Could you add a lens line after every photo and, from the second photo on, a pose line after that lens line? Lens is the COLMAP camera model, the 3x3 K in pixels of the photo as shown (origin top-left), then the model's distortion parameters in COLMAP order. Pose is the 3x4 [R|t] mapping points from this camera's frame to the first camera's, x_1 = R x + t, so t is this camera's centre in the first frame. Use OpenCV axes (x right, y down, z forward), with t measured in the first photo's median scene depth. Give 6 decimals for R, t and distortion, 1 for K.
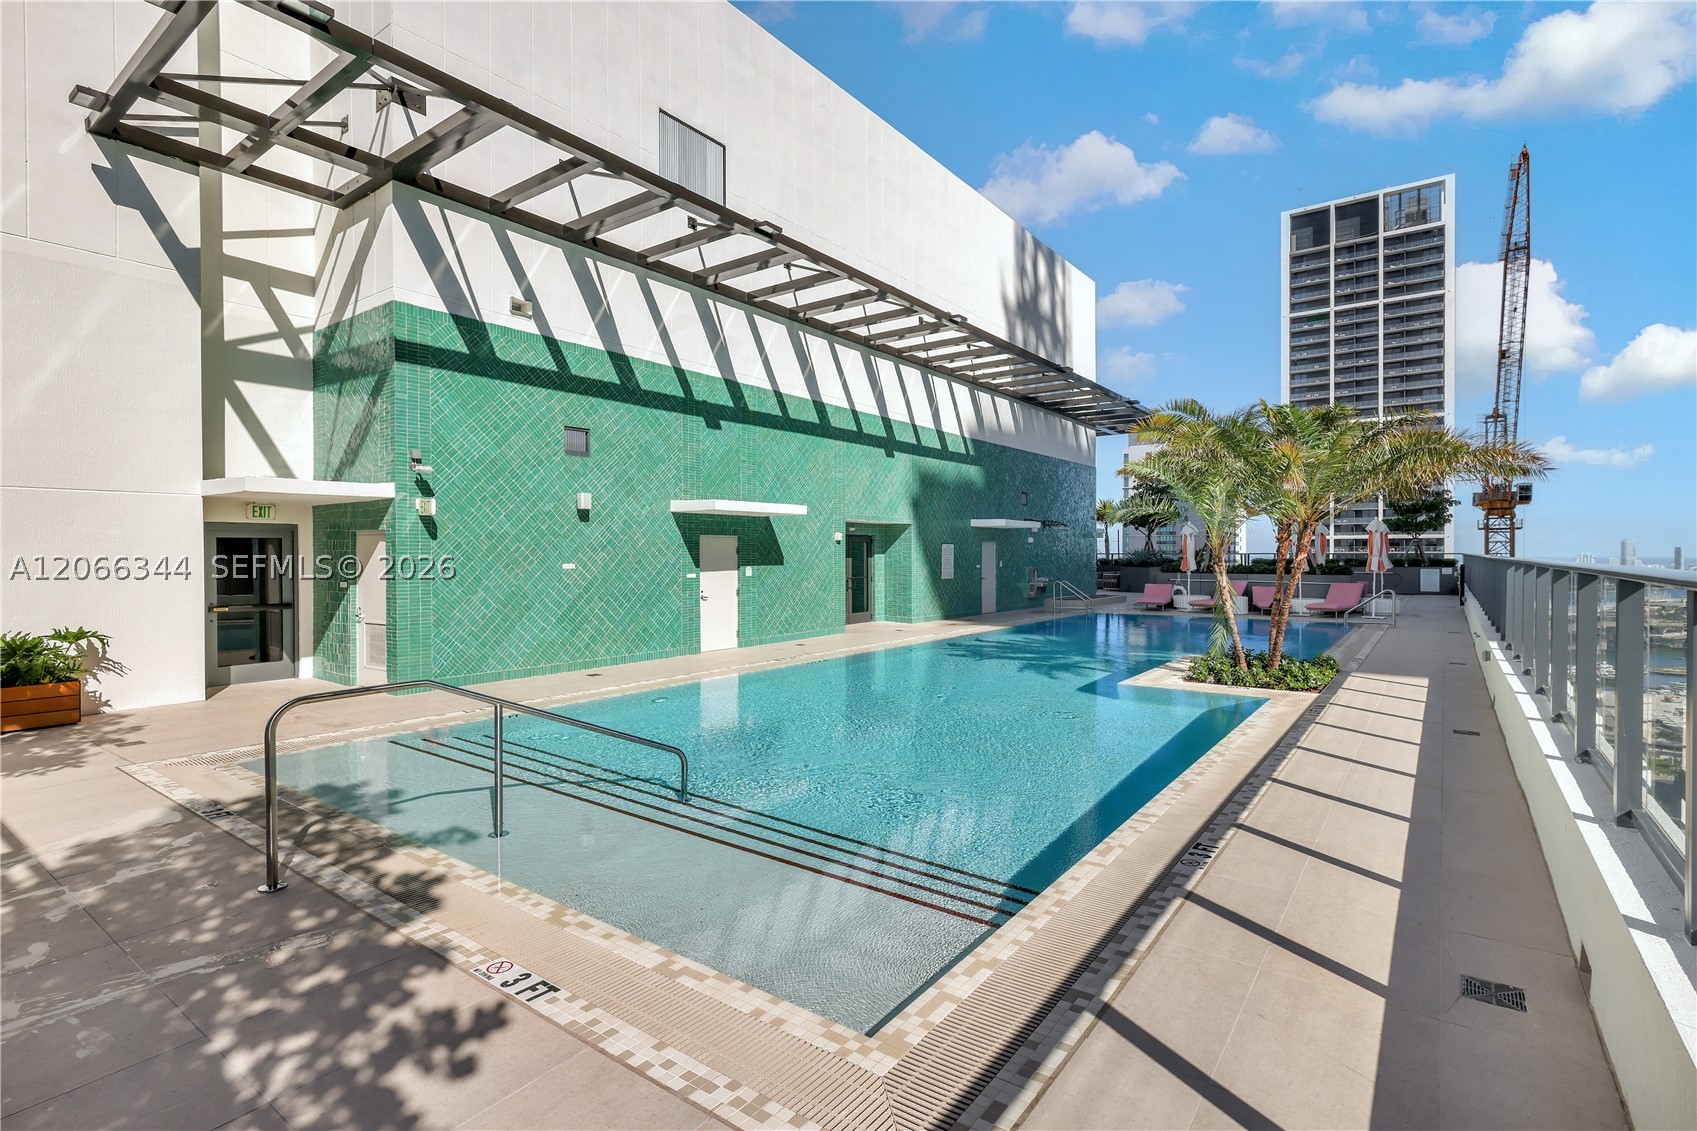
lens RADIAL K [[813.9, 0, 854.0], [0, 813.9, 566.5], [0, 0, 1]] dist [0.002516, 0.000335]
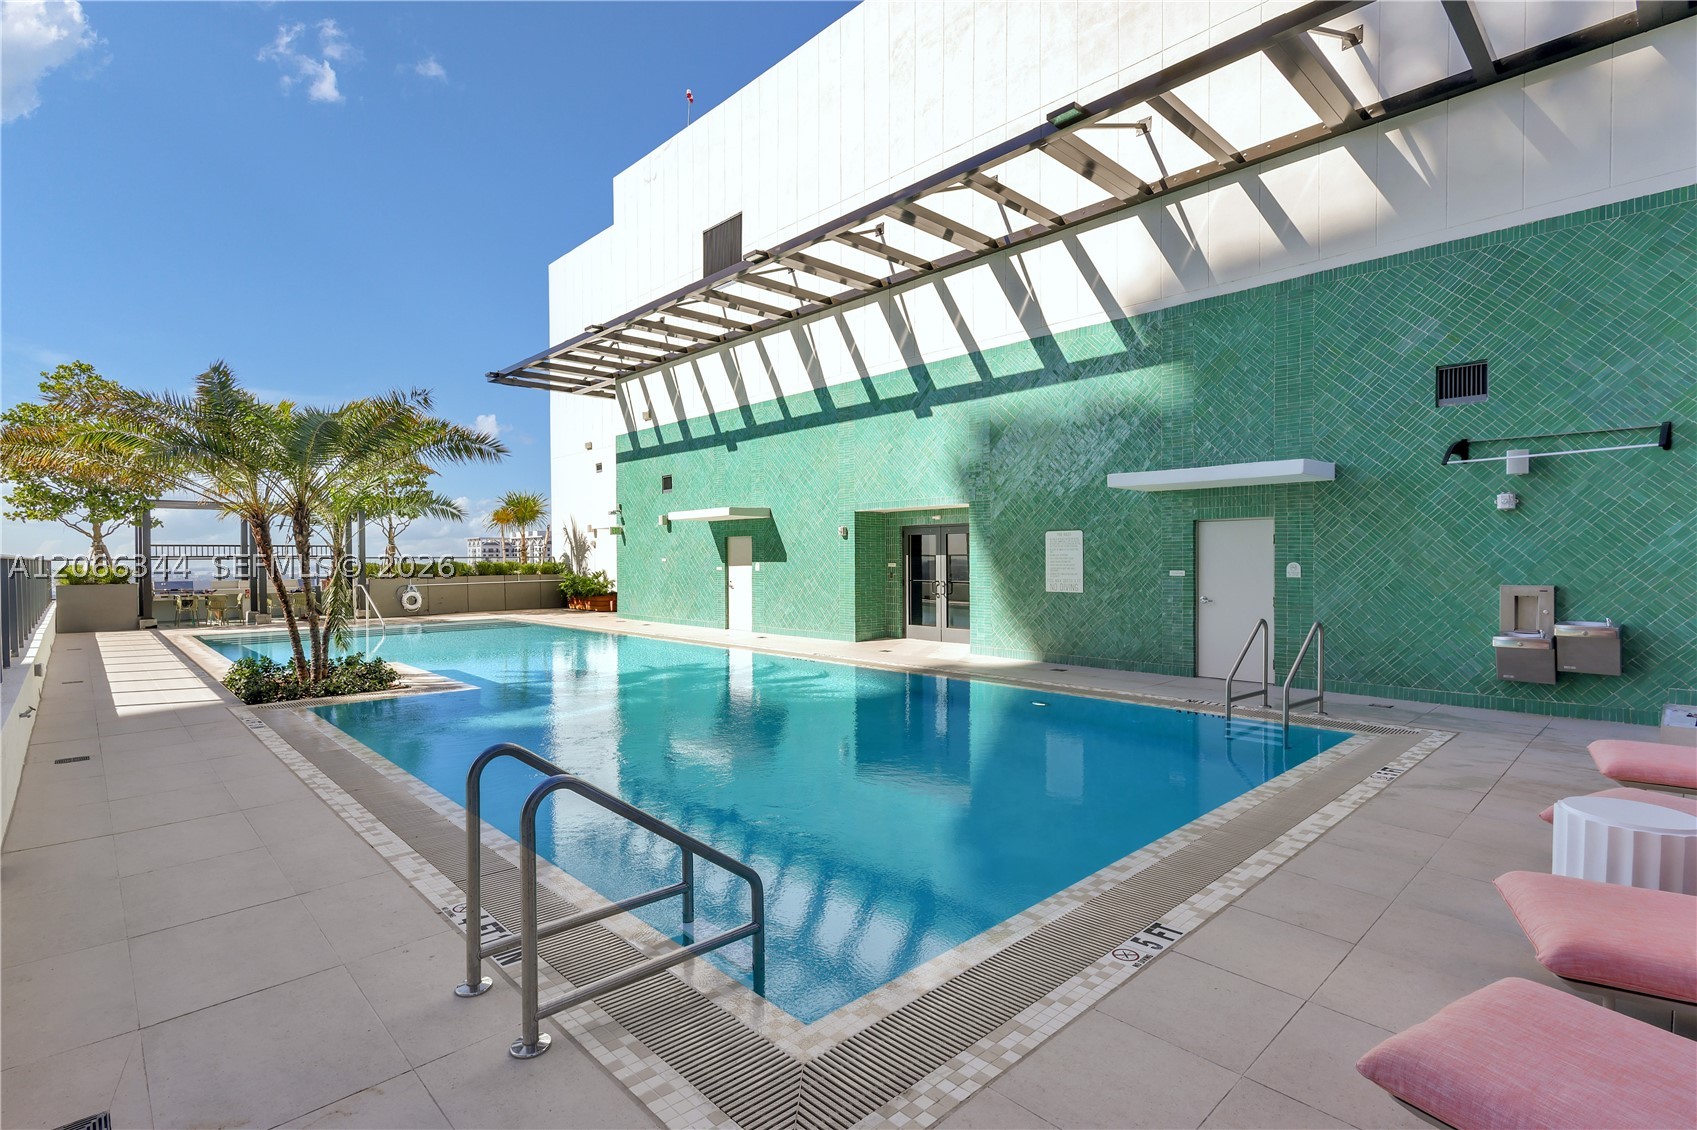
lens RADIAL K [[813.9, 0, 849.2], [0, 813.9, 569.3], [0, 0, 1]] dist [0.002516, 0.000335]
pose [[-0.175255, 0.027862, -0.984129, 0.888933], [0.001111, 0.999604, 0.028103, -0.020162], [0.984522, 0.003832, -0.175216, 1.206469]]
